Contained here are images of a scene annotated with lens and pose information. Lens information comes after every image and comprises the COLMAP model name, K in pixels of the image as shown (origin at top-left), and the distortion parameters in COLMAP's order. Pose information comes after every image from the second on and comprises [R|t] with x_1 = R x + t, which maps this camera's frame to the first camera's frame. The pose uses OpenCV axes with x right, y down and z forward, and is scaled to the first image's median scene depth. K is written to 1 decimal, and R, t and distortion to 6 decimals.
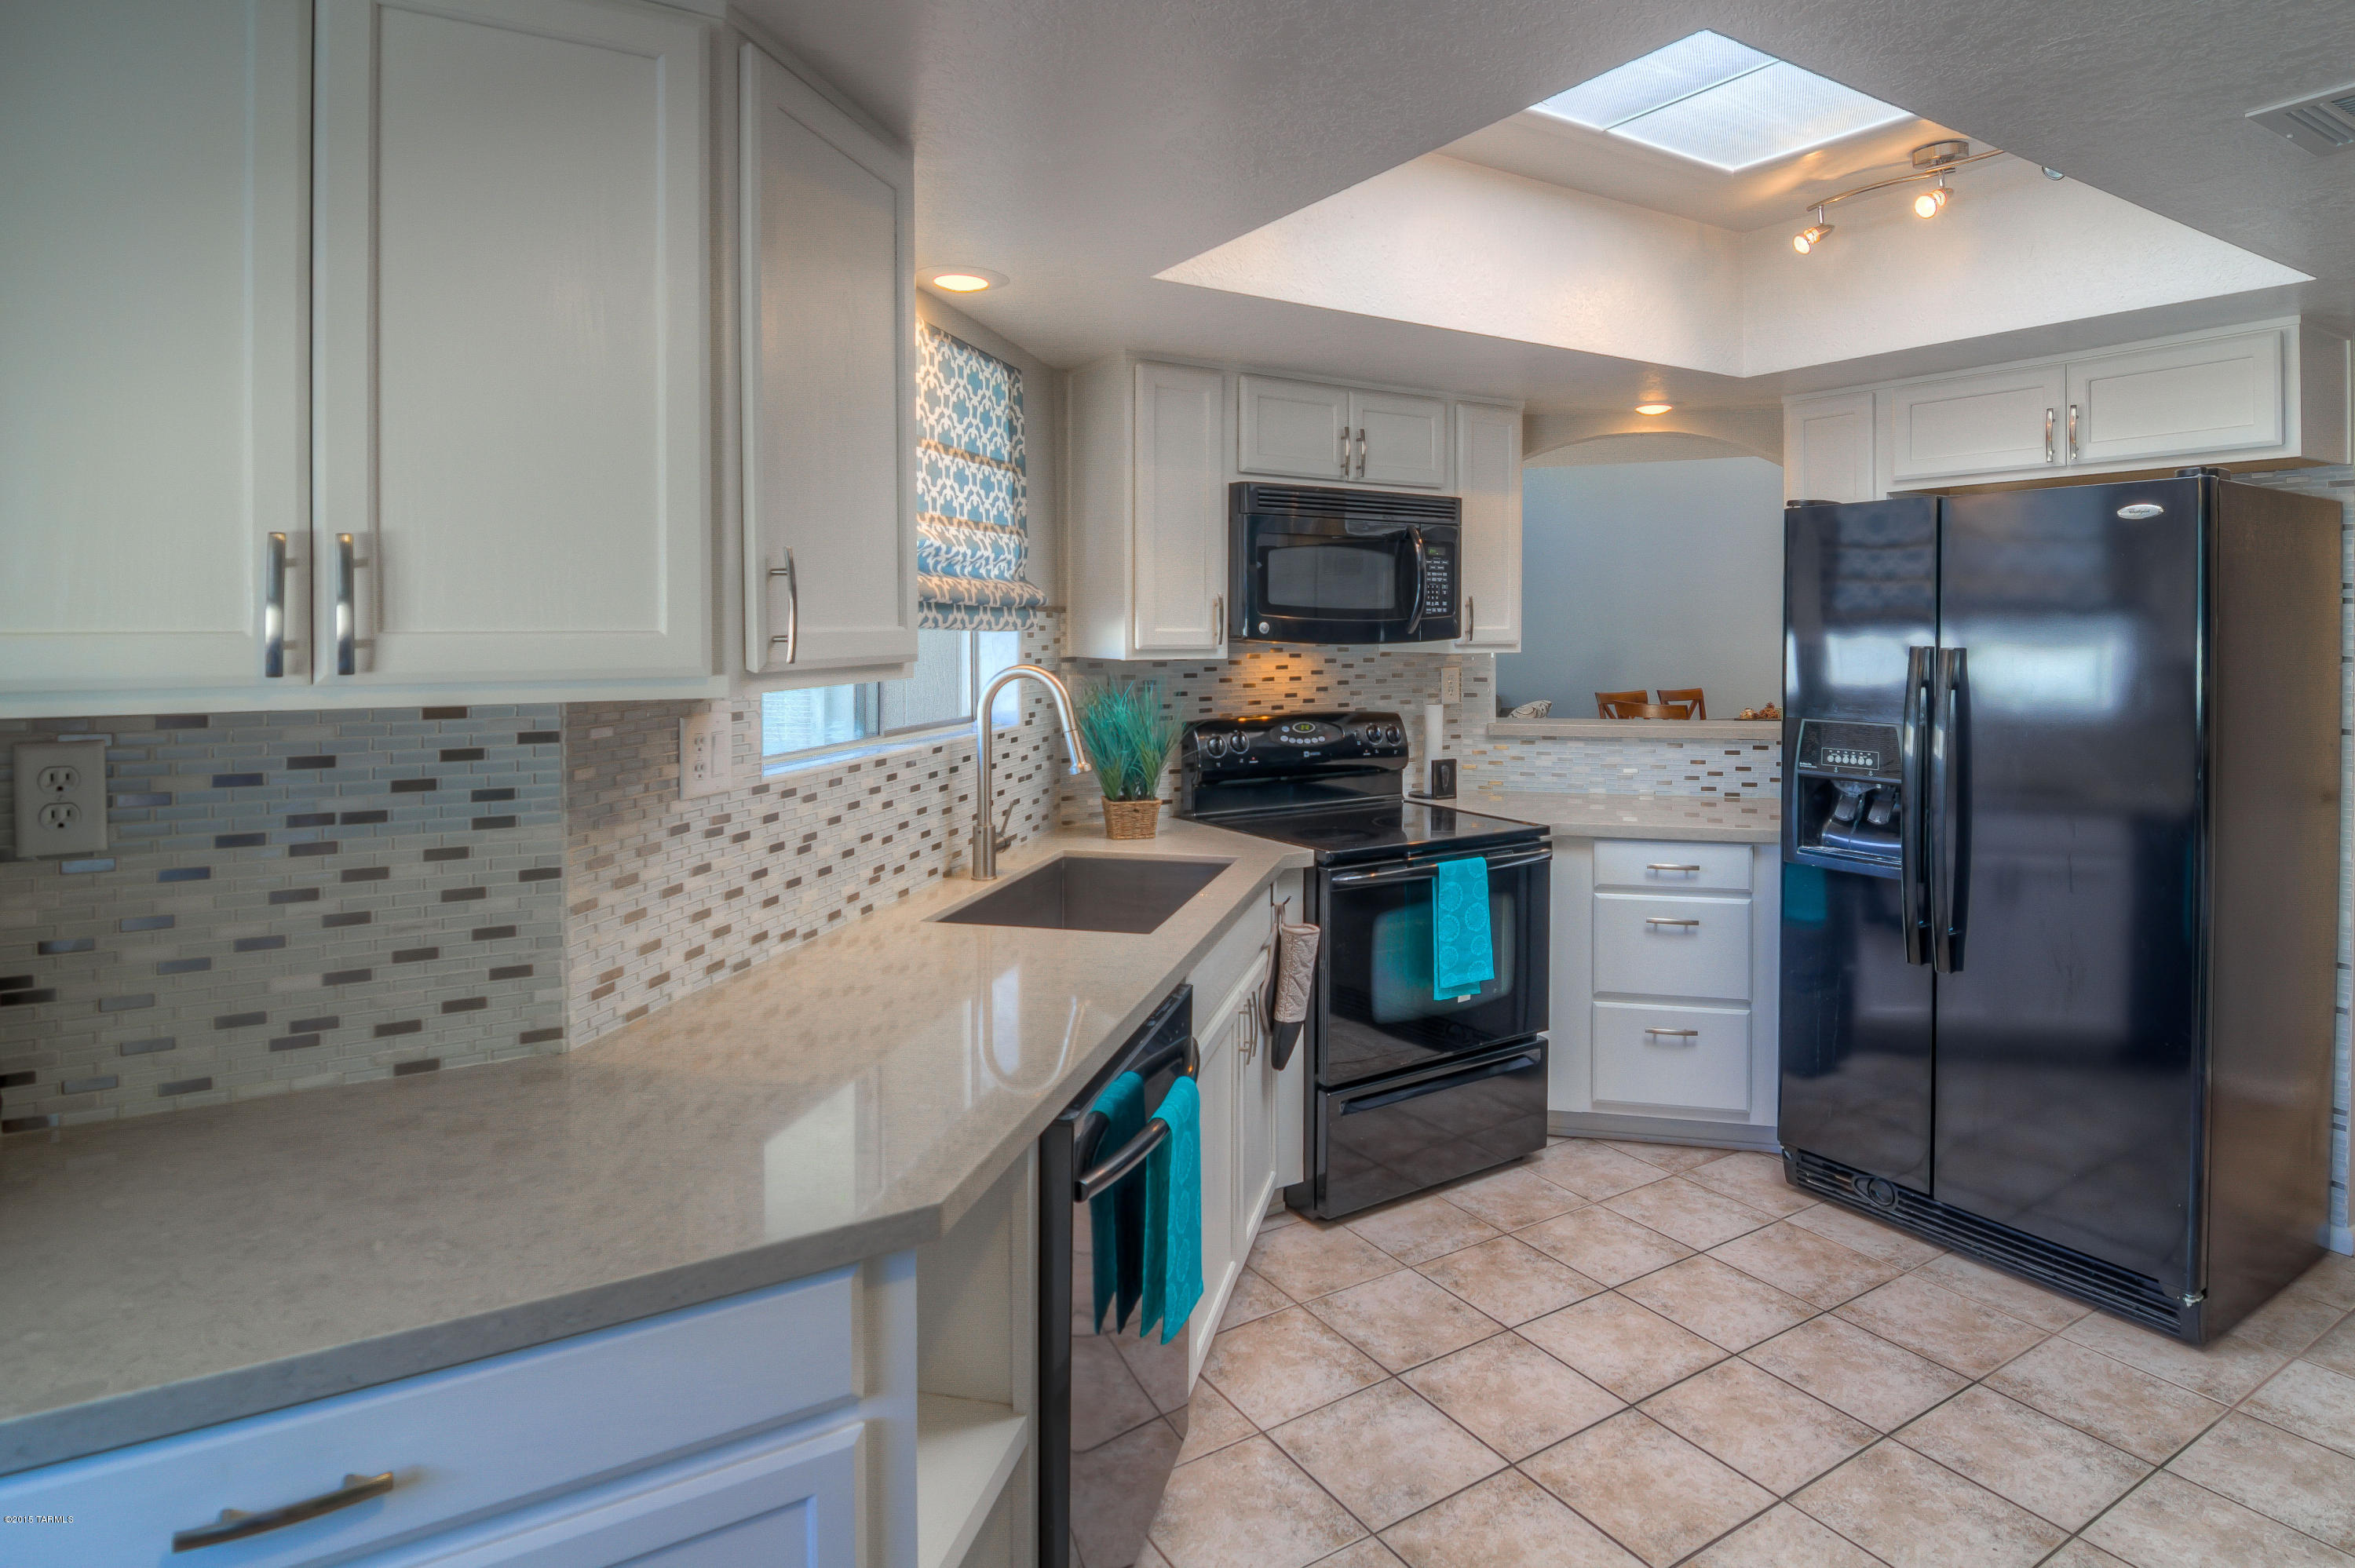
lens RADIAL K [[1263.5, 0, 1174.9], [0, 1263.5, 644.5], [0, 0, 1]] dist [-0.003236, -0.015121]
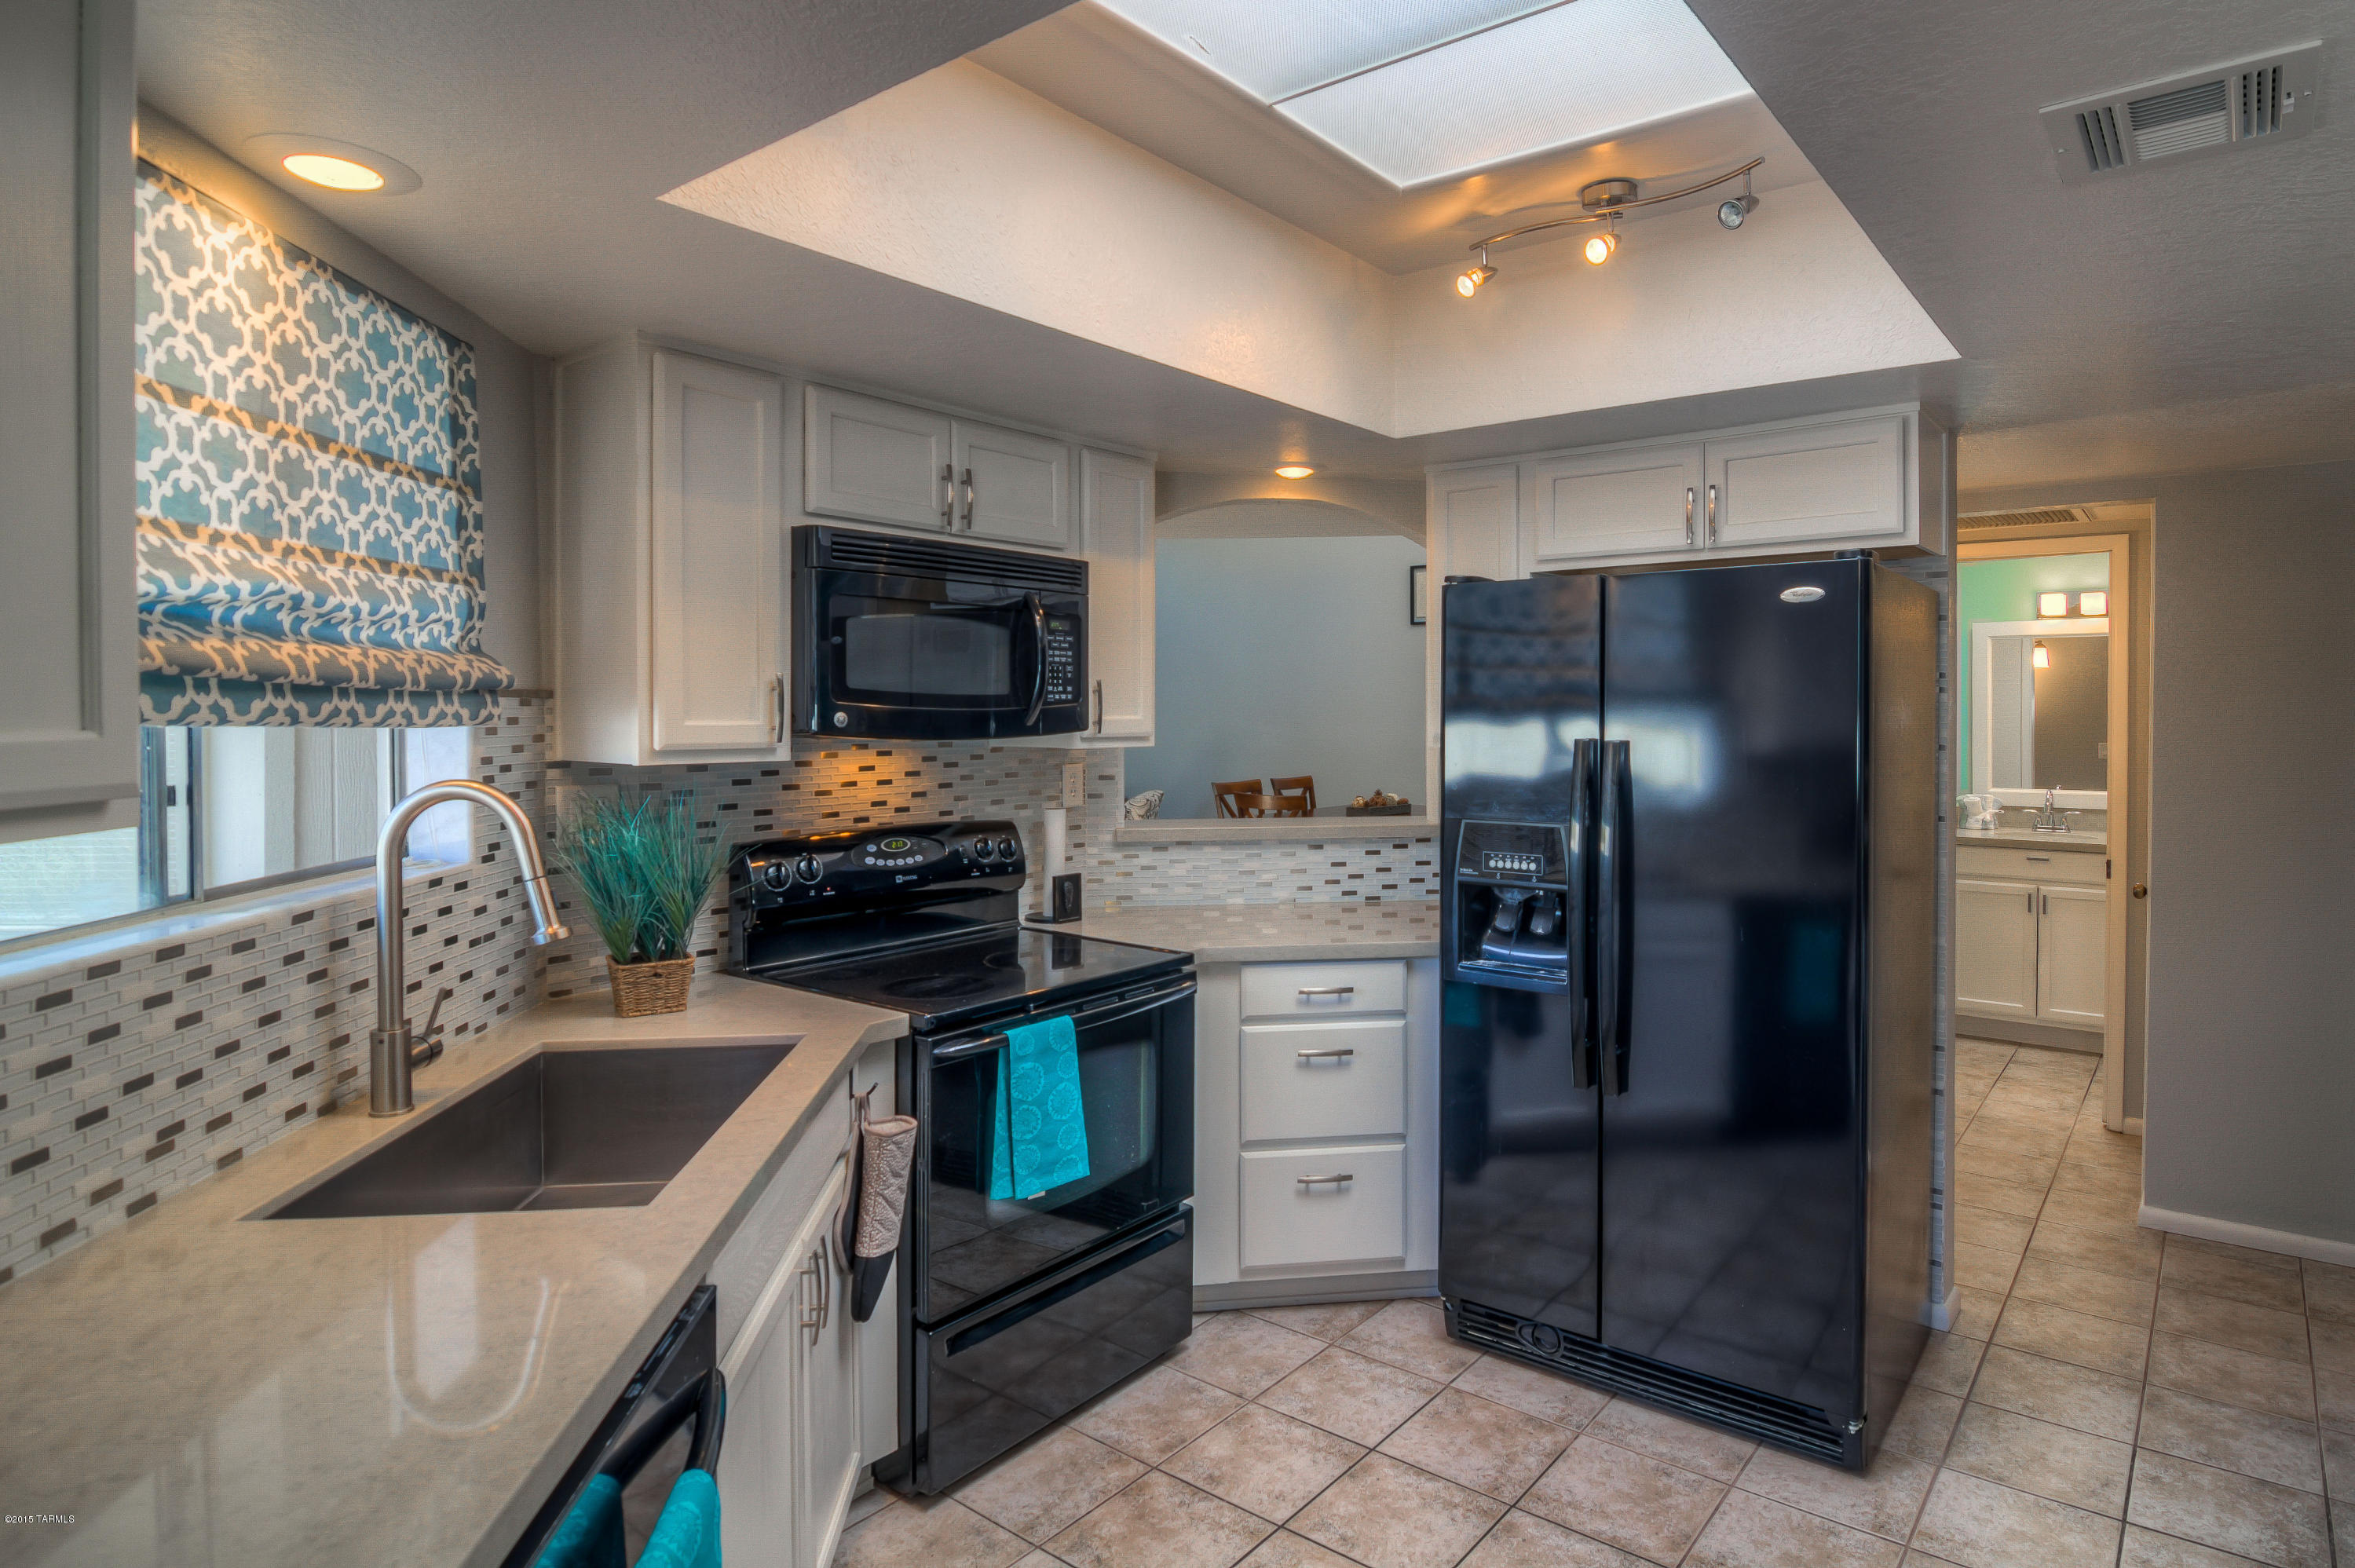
lens RADIAL K [[1290.3, 0, 1181.7], [0, 1290.3, 732.3], [0, 0, 1]] dist [-0.001051, -0.026445]
pose [[0.950311, -0.004854, 0.311265, 0.024170], [0.003921, 0.999986, 0.003622, -0.007544], [-0.311278, -0.002222, 0.950316, 0.203170]]
